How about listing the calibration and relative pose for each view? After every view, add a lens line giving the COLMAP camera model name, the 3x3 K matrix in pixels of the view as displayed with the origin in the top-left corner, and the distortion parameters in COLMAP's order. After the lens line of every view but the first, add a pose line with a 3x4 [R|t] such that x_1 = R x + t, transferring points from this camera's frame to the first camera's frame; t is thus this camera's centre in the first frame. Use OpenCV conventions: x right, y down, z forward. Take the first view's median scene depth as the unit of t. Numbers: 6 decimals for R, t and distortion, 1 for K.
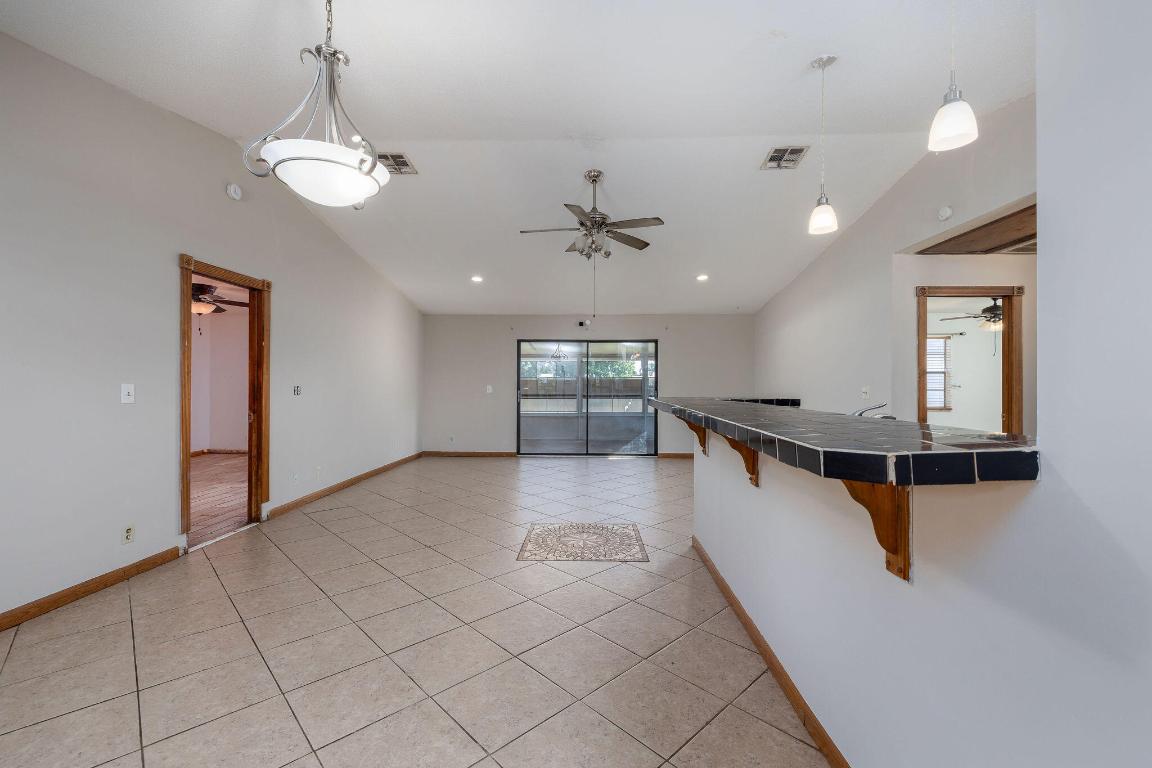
lens RADIAL K [[481.3, 0, 576.0], [0, 481.3, 384.0], [0, 0, 1]] dist [0.001674, 0.000426]
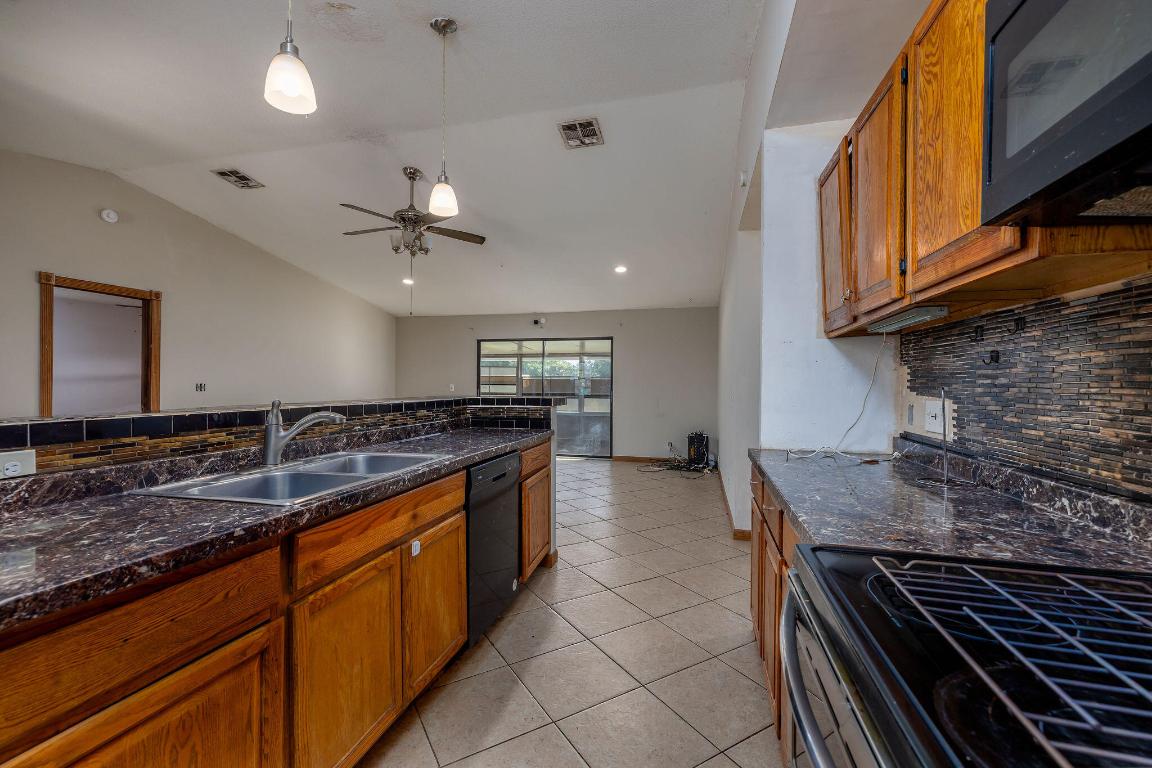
lens RADIAL K [[484.4, 0, 573.5], [0, 484.4, 383.9], [0, 0, 1]] dist [0.001912, -0.000240]
pose [[0.975388, 0.002932, -0.220478, 0.583680], [-0.003243, 0.999994, -0.001048, 0.004309], [0.220474, 0.001737, 0.975391, 0.093527]]
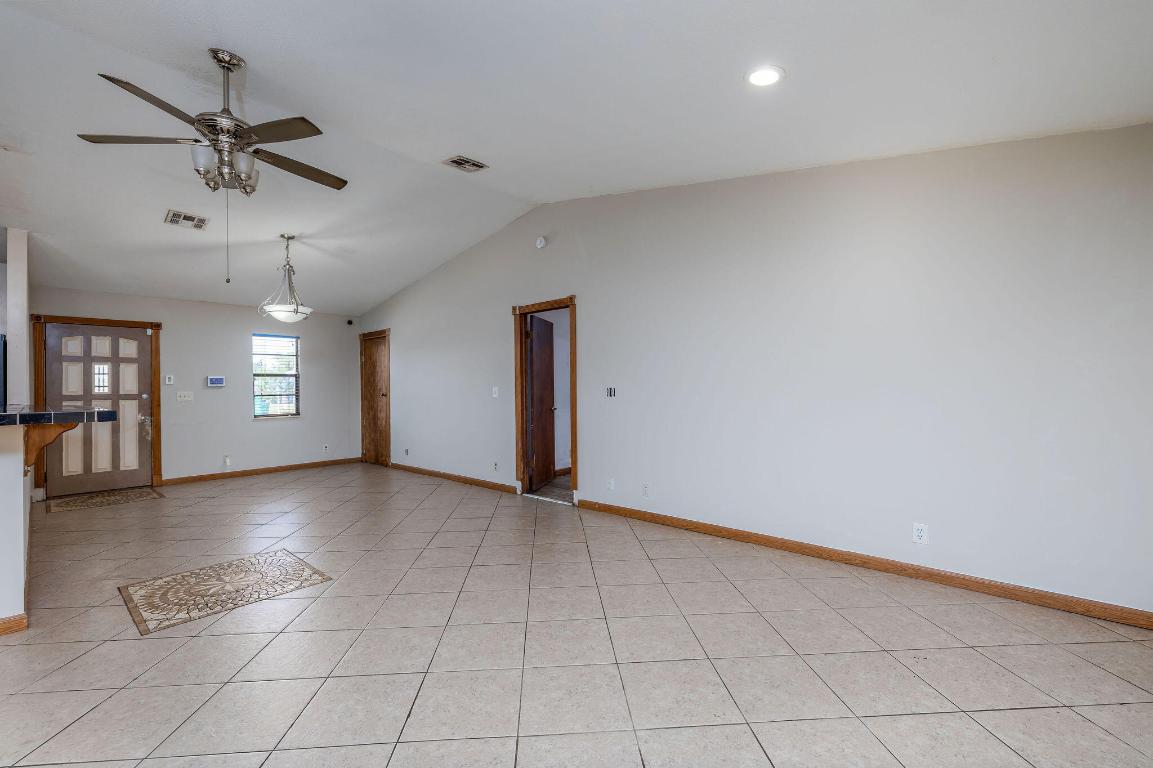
lens RADIAL K [[481.7, 0, 576.5], [0, 481.7, 384.0], [0, 0, 1]] dist [0.001674, 0.000426]
pose [[-0.643975, 0.000371, -0.765046, 0.225879], [0.011138, 0.999898, -0.008891, 0.005391], [0.764965, -0.014246, -0.643914, 1.743399]]
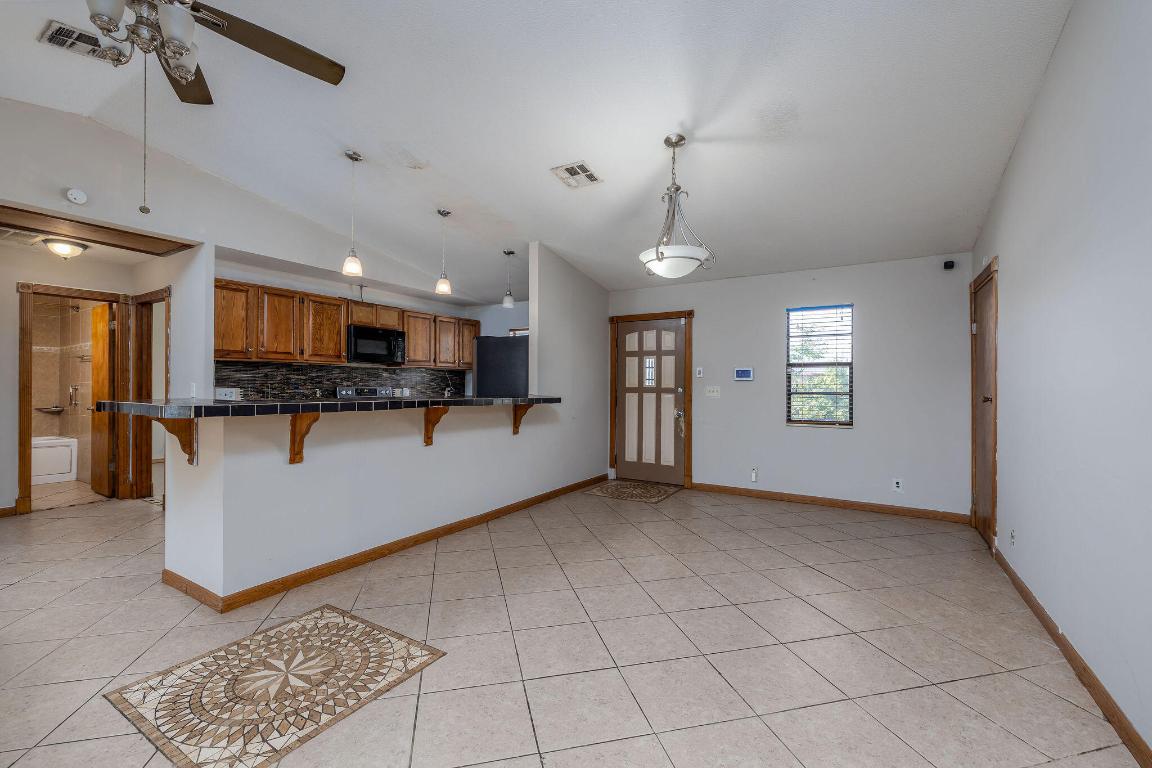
lens RADIAL K [[484.4, 0, 573.5], [0, 484.4, 383.9], [0, 0, 1]] dist [0.001912, -0.000240]
pose [[-0.864833, -0.006899, 0.502012, -0.468785], [-0.008454, 0.999964, -0.000821, 0.000604], [-0.501988, -0.004954, -0.864860, 1.159431]]
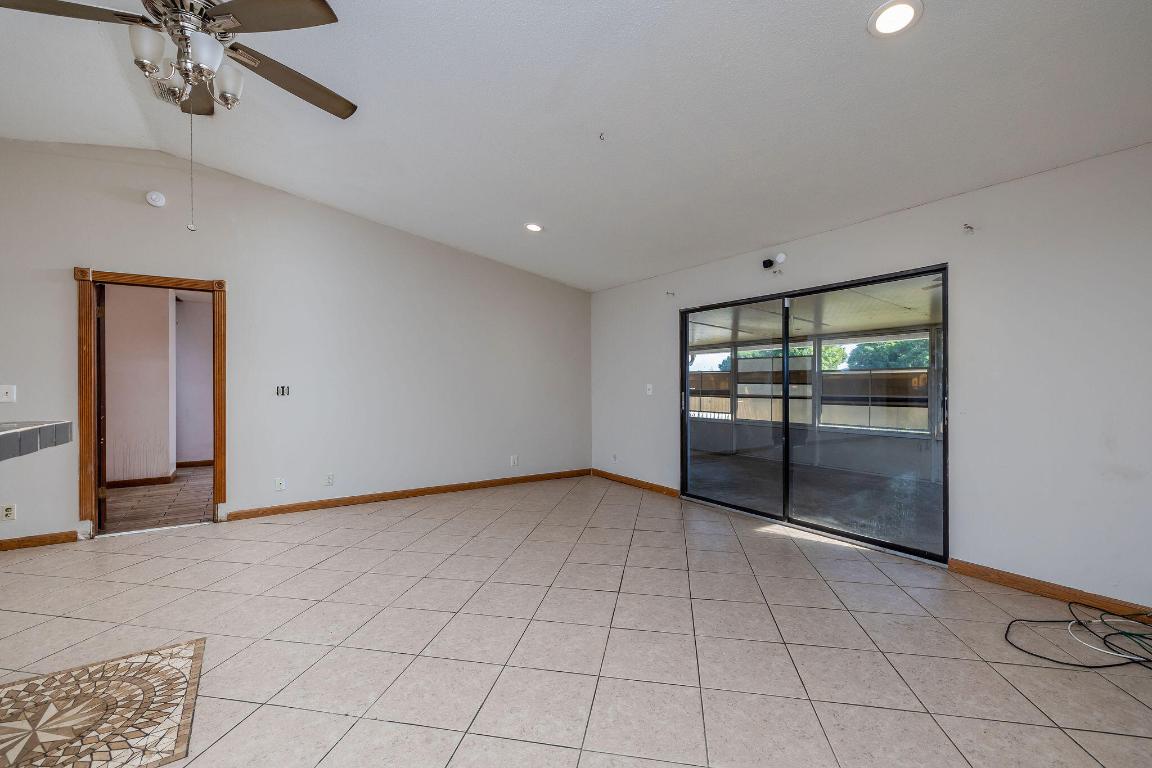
lens RADIAL K [[484.6, 0, 578.3], [0, 484.6, 382.9], [0, 0, 1]] dist [0.002069, -0.000274]
pose [[0.582770, -0.005902, -0.812616, 0.600482], [0.007076, 0.999973, -0.002188, 0.004614], [0.812607, -0.004475, 0.582795, 1.018939]]
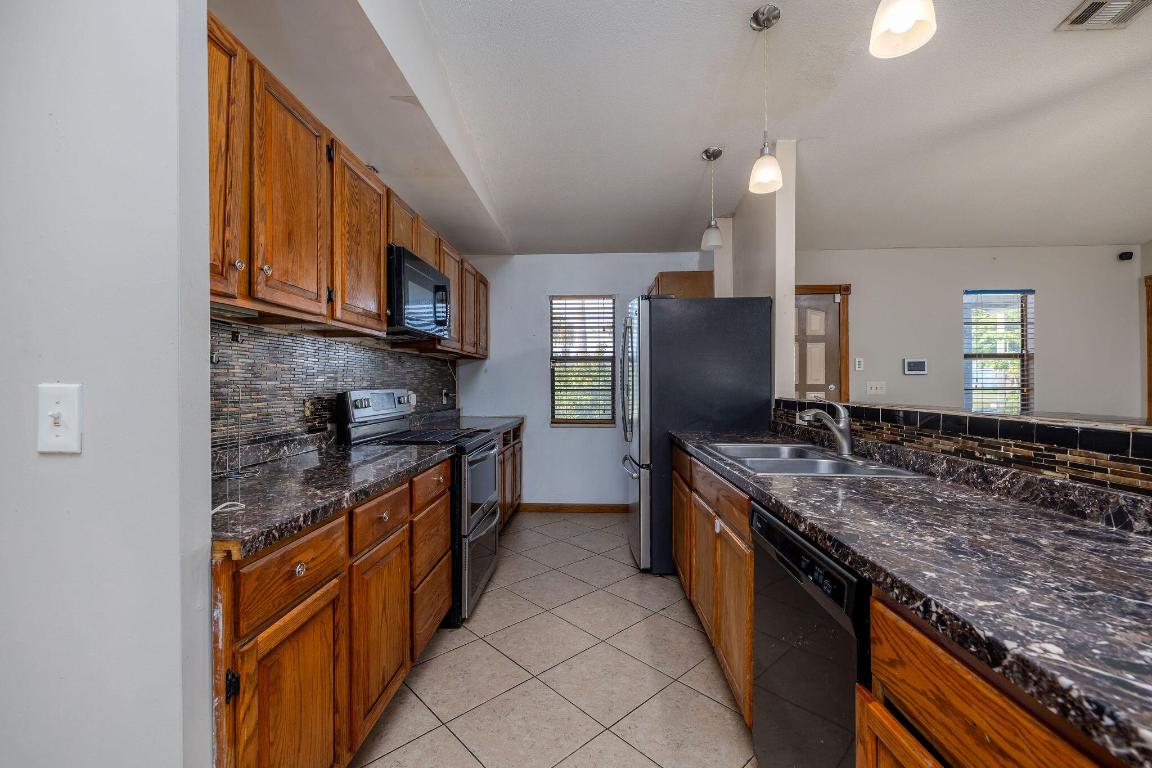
lens RADIAL K [[484.6, 0, 578.3], [0, 484.6, 382.9], [0, 0, 1]] dist [0.002069, -0.000274]
pose [[-0.999995, 0.000525, 0.003201, 0.500150], [0.000525, 1.000000, 0.000006, 0.004390], [-0.003201, 0.000008, -0.999995, 0.886544]]
